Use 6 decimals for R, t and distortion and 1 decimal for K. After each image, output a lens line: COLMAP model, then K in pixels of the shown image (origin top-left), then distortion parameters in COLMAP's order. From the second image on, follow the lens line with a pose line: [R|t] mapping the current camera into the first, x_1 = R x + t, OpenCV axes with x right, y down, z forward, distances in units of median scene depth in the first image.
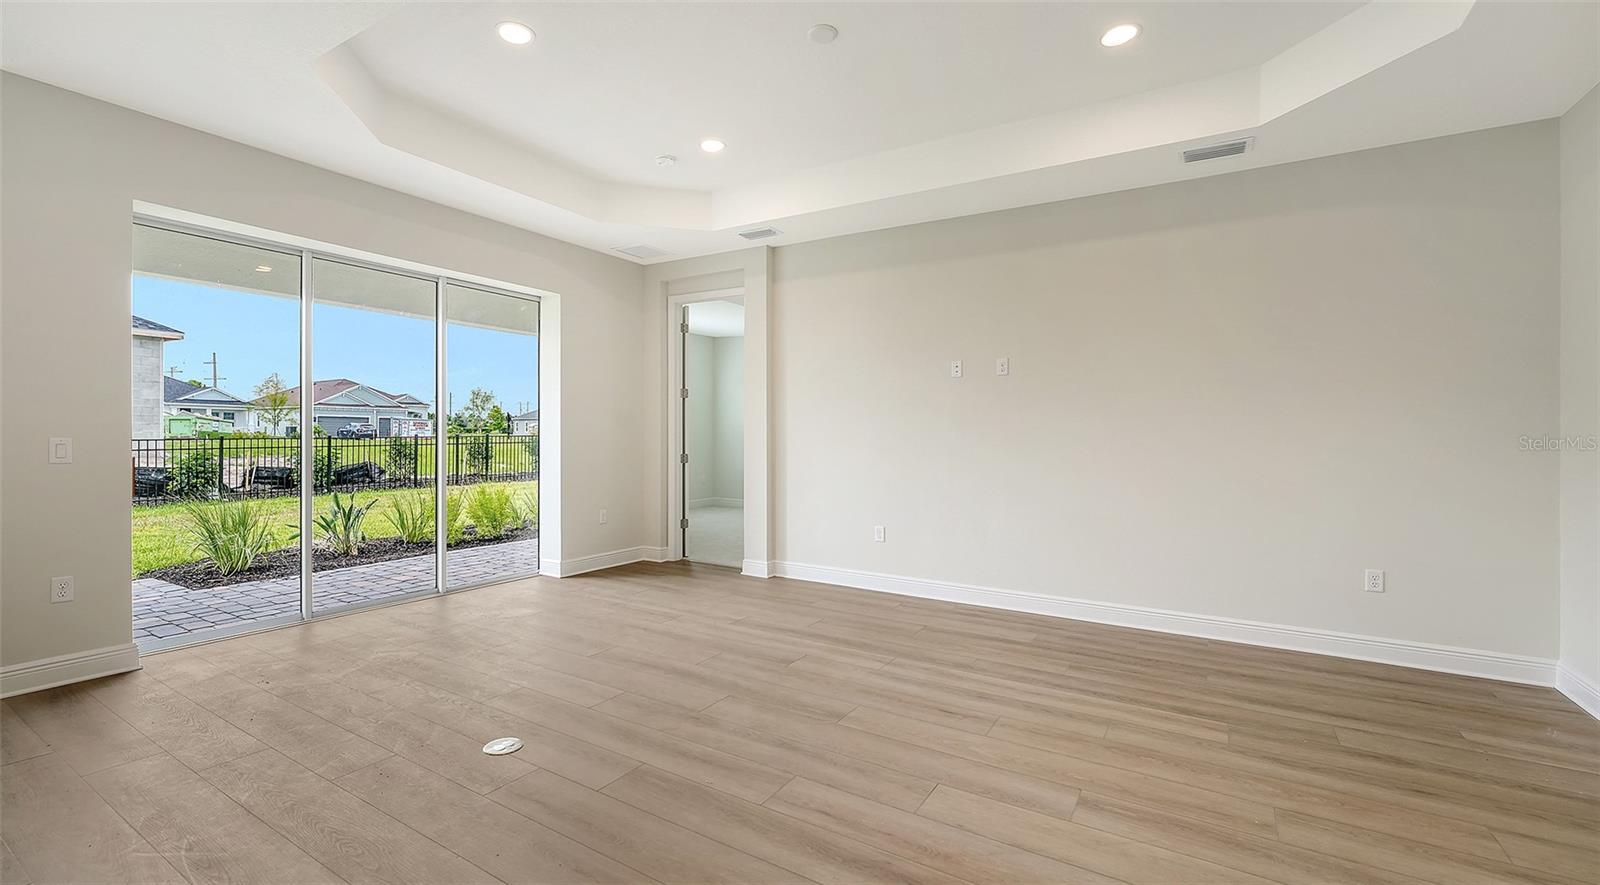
lens RADIAL K [[676.5, 0, 790.8], [0, 676.5, 438.3], [0, 0, 1]] dist [-0.000609, -0.000094]
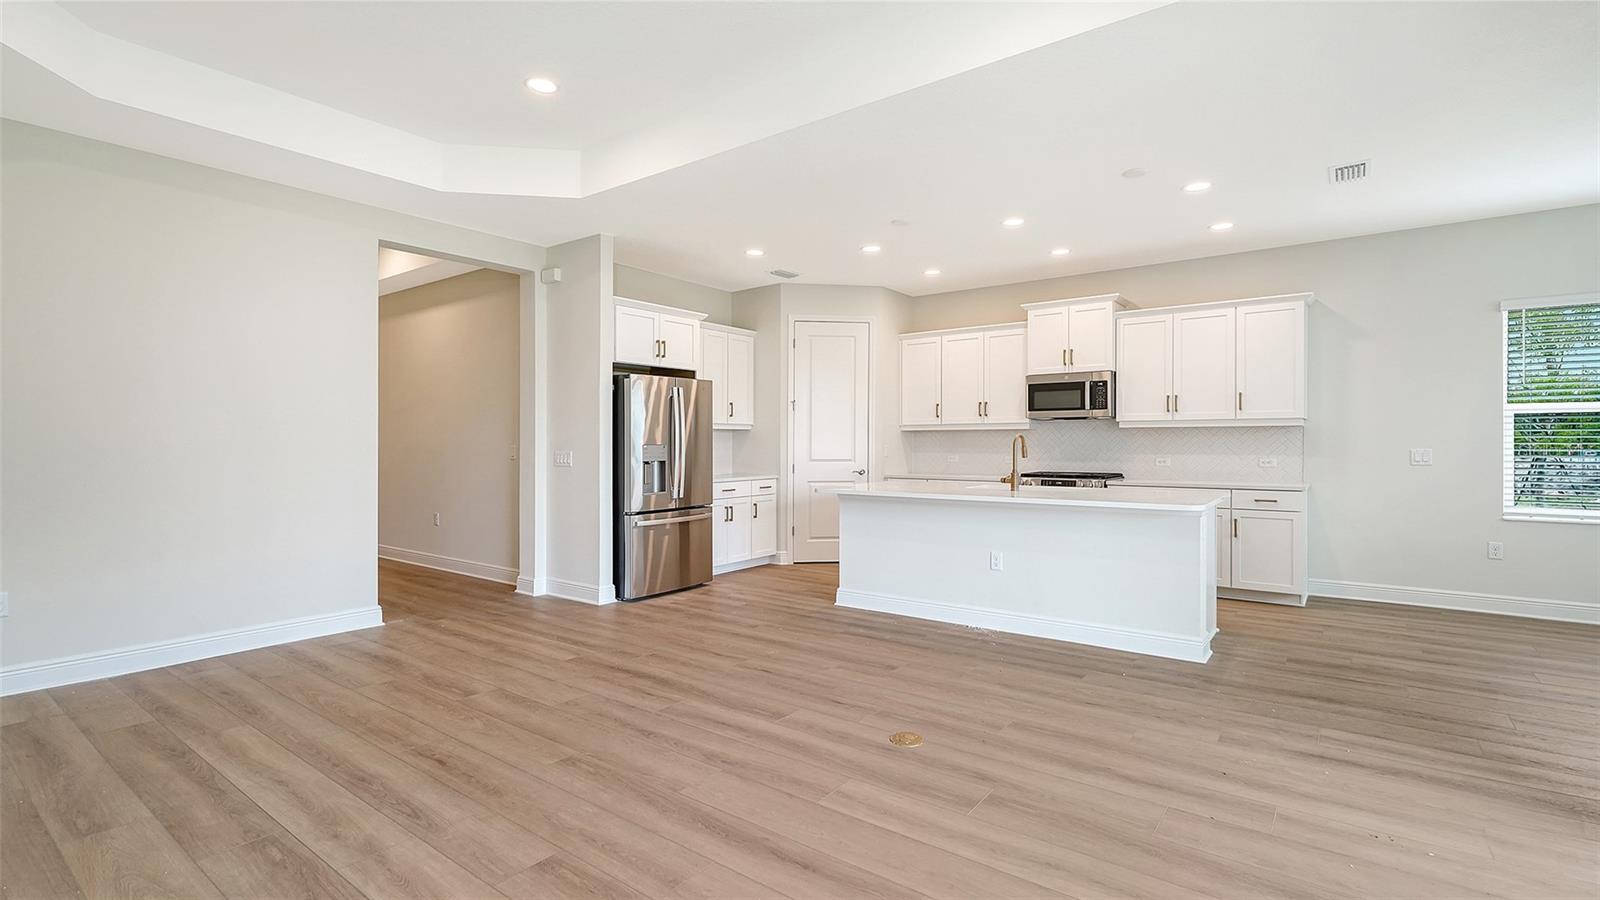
lens RADIAL K [[734.2, 0, 788.2], [0, 734.2, 450.7], [0, 0, 1]] dist [0.000847, -0.000064]
pose [[-0.994537, -0.007913, 0.104088, -0.279400], [-0.005680, 0.999748, 0.021730, -0.017235], [-0.104233, 0.021020, -0.994331, 1.701560]]
